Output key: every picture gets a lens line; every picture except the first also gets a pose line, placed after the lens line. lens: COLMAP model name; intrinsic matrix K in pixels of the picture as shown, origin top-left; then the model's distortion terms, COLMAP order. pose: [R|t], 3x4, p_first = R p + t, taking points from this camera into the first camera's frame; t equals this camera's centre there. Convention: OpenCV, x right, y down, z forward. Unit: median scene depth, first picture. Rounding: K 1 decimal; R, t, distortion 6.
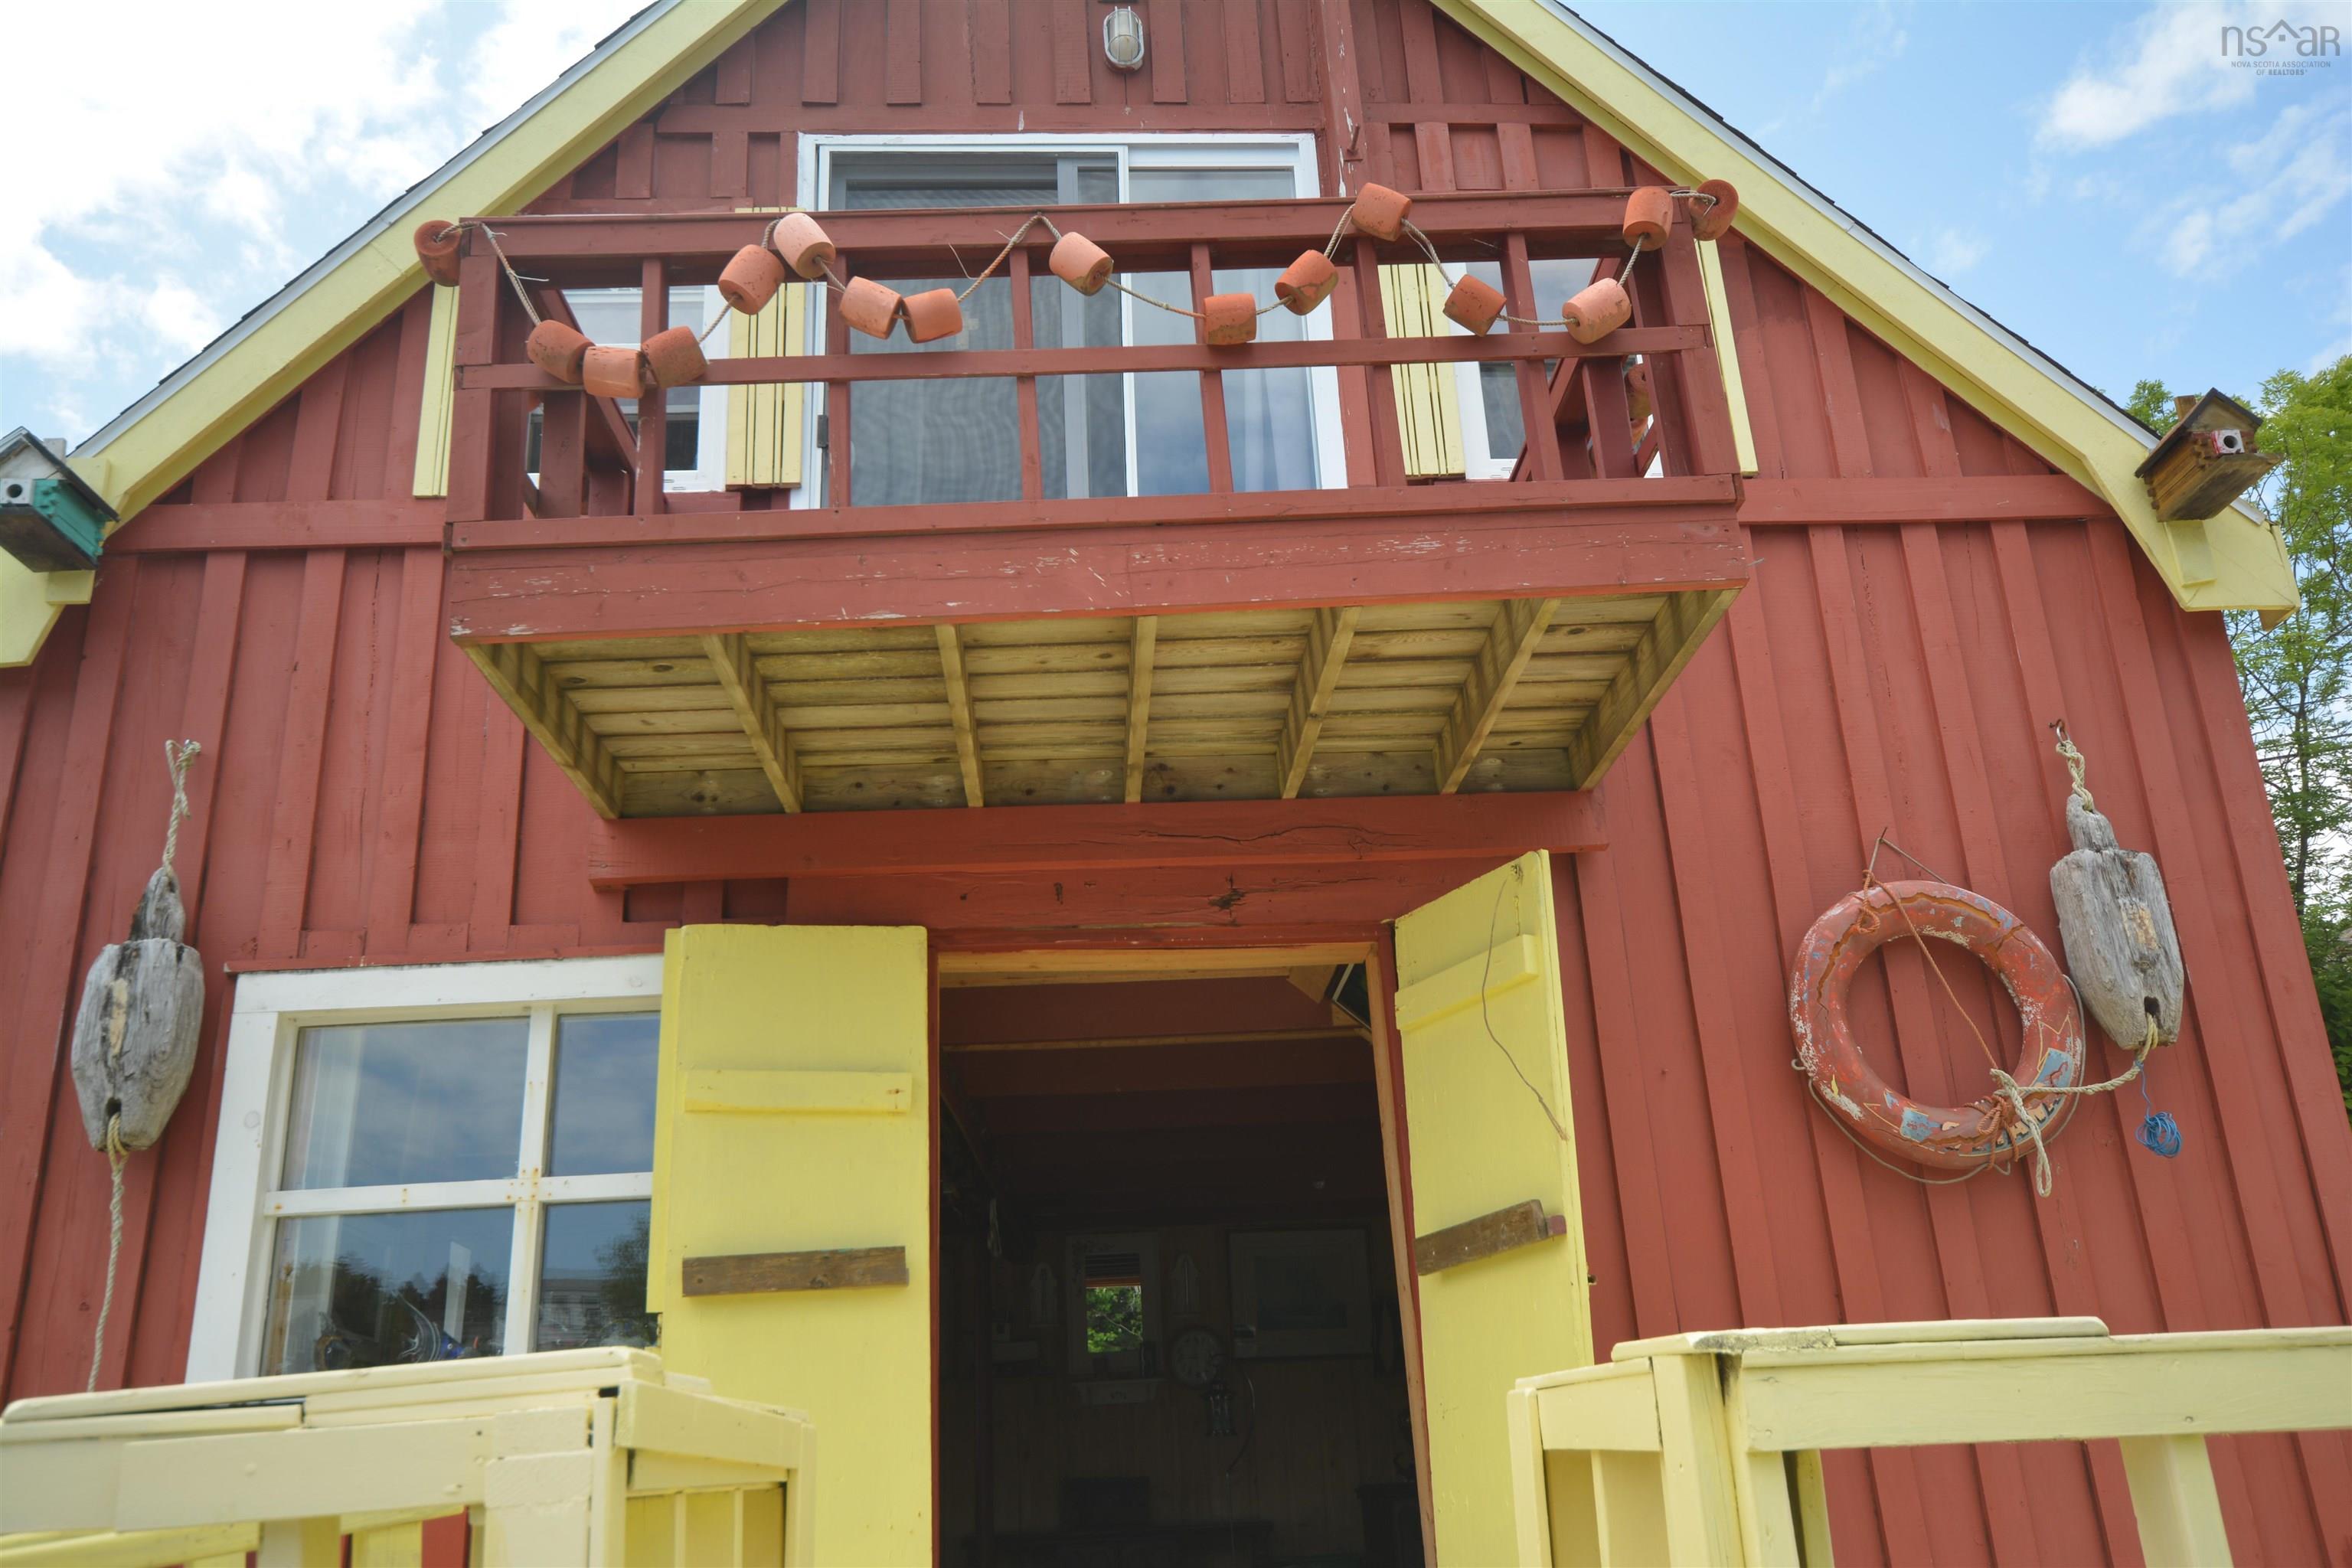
lens RADIAL K [[1877.3, 0, 1176.0], [0, 1877.3, 784.0], [0, 0, 1]] dist [0.002271, 0.000978]
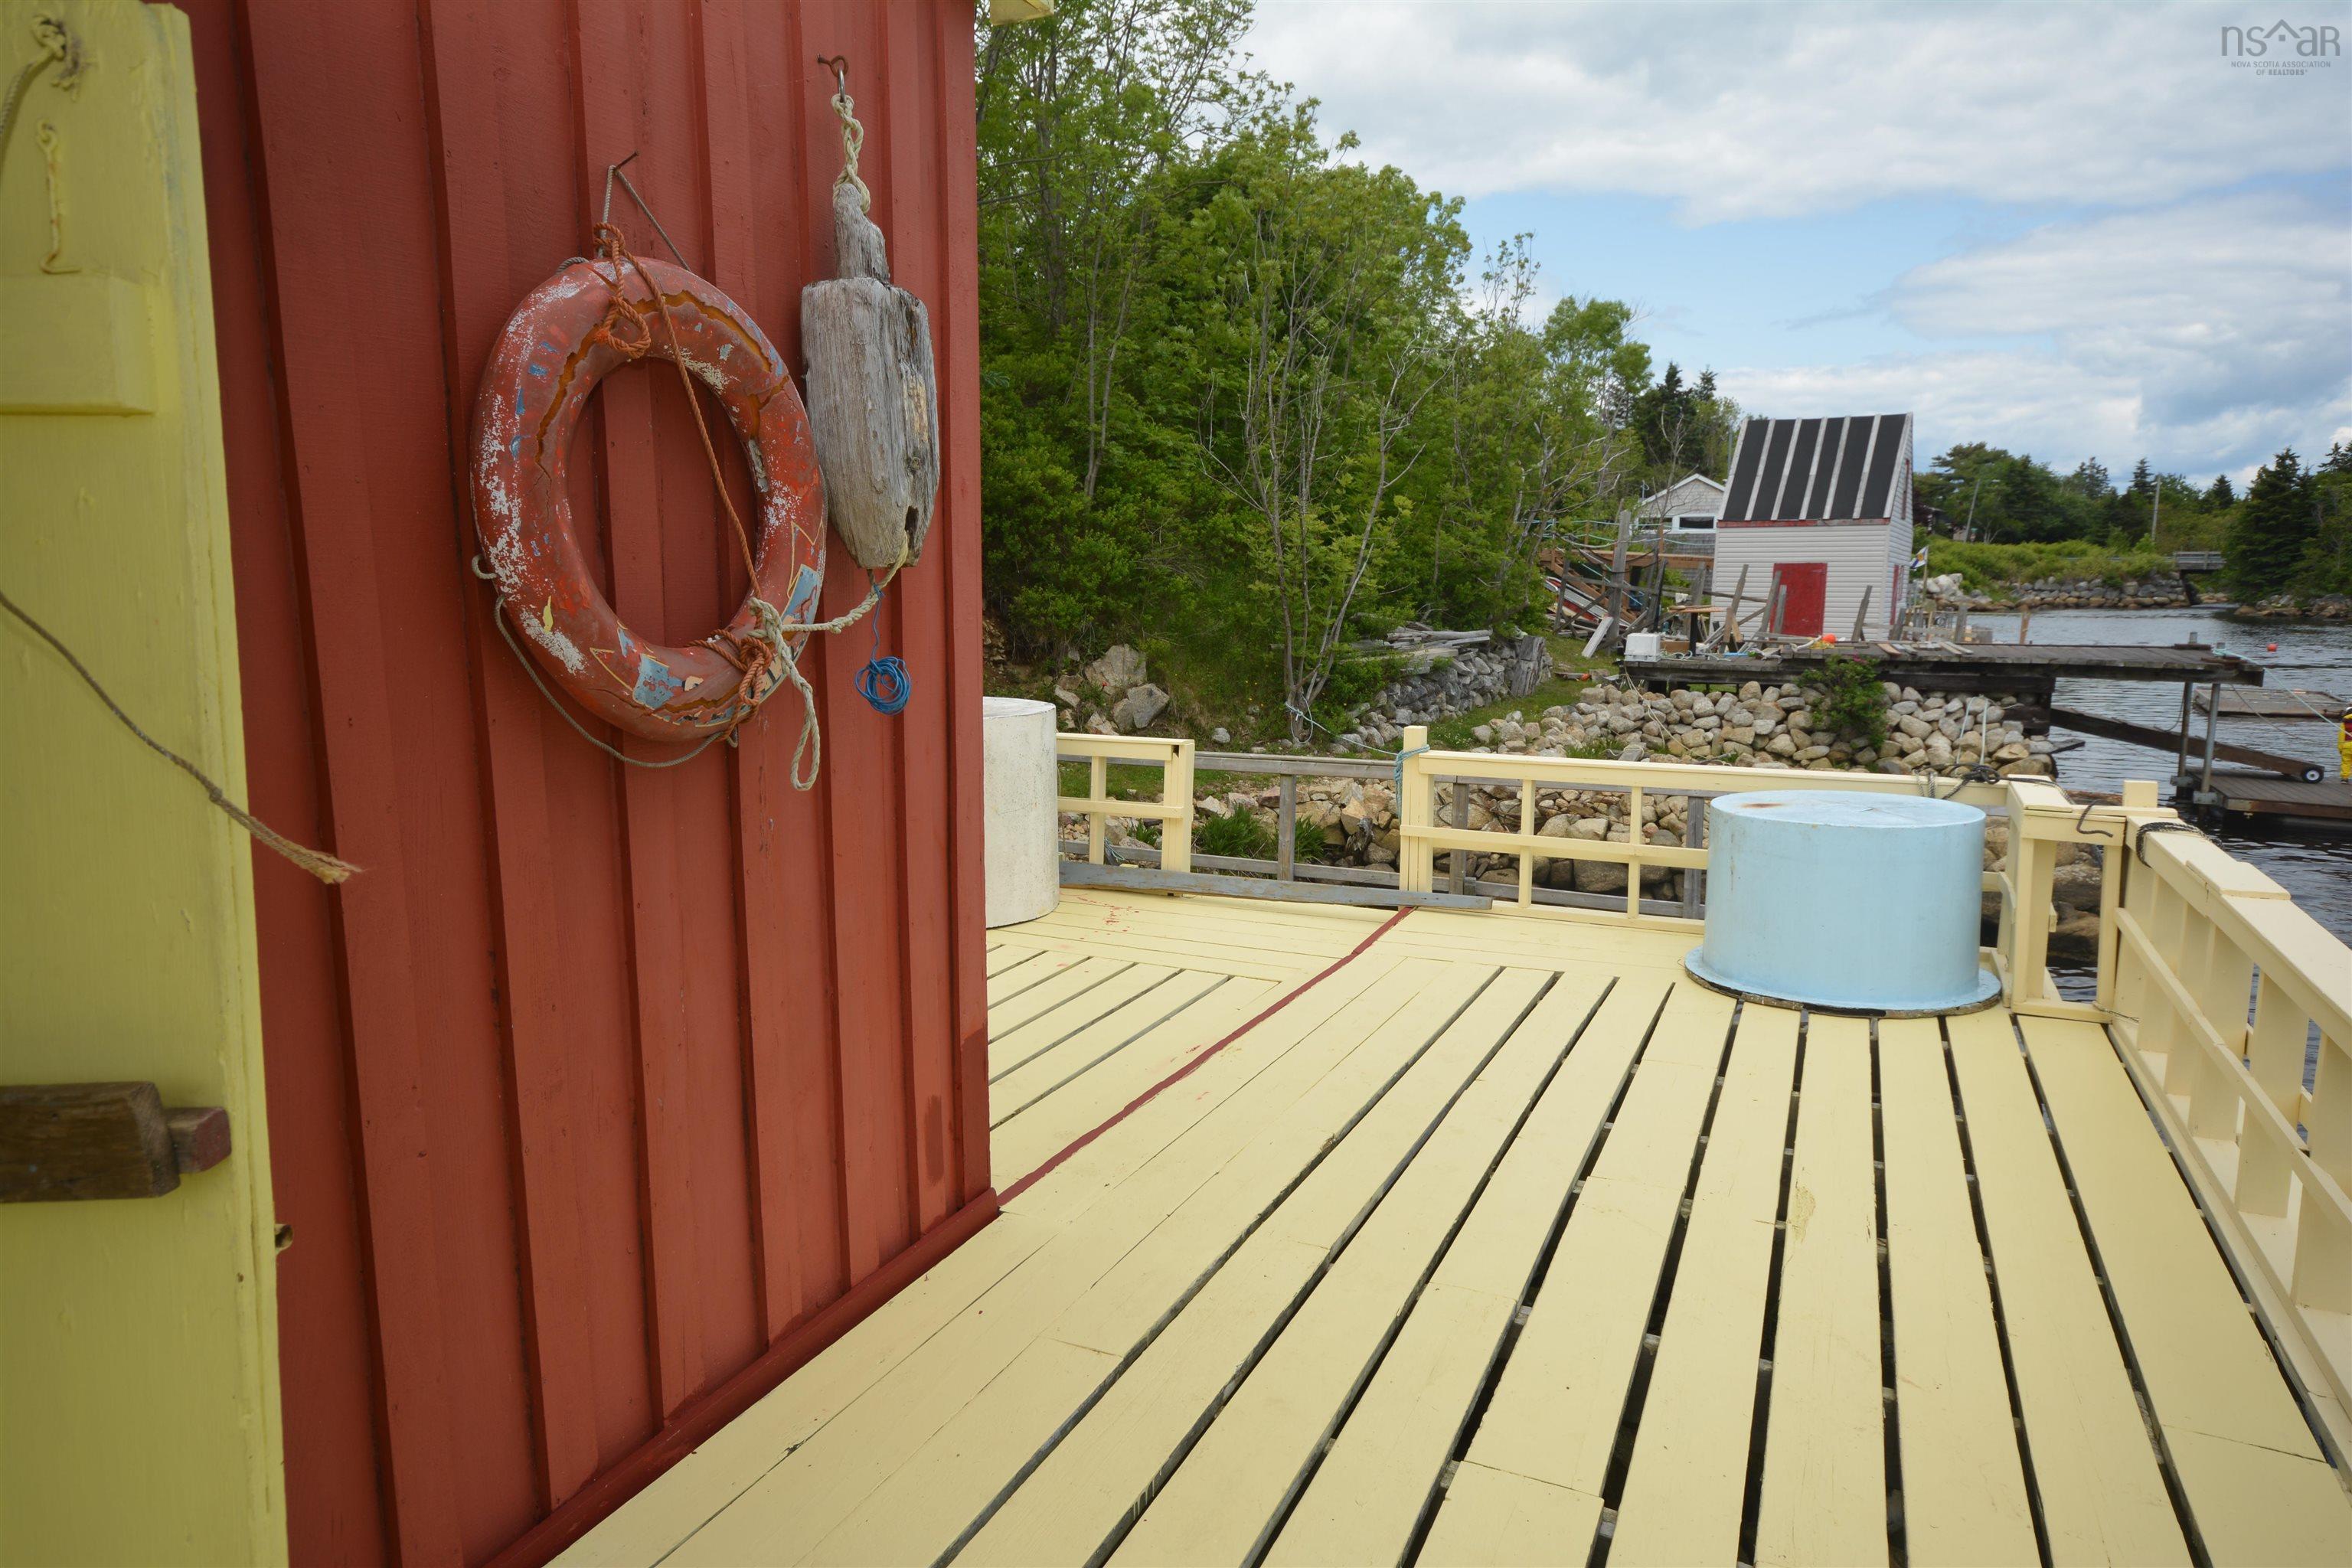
lens RADIAL K [[1475.5, 0, 1169.5], [0, 1475.5, 816.3], [0, 0, 1]] dist [0.006746, 0.001165]
pose [[0.450034, -0.099106, 0.887495, 0.031940], [-0.328218, 0.905906, 0.267595, 0.033783], [-0.830508, -0.411719, 0.375160, 0.638216]]
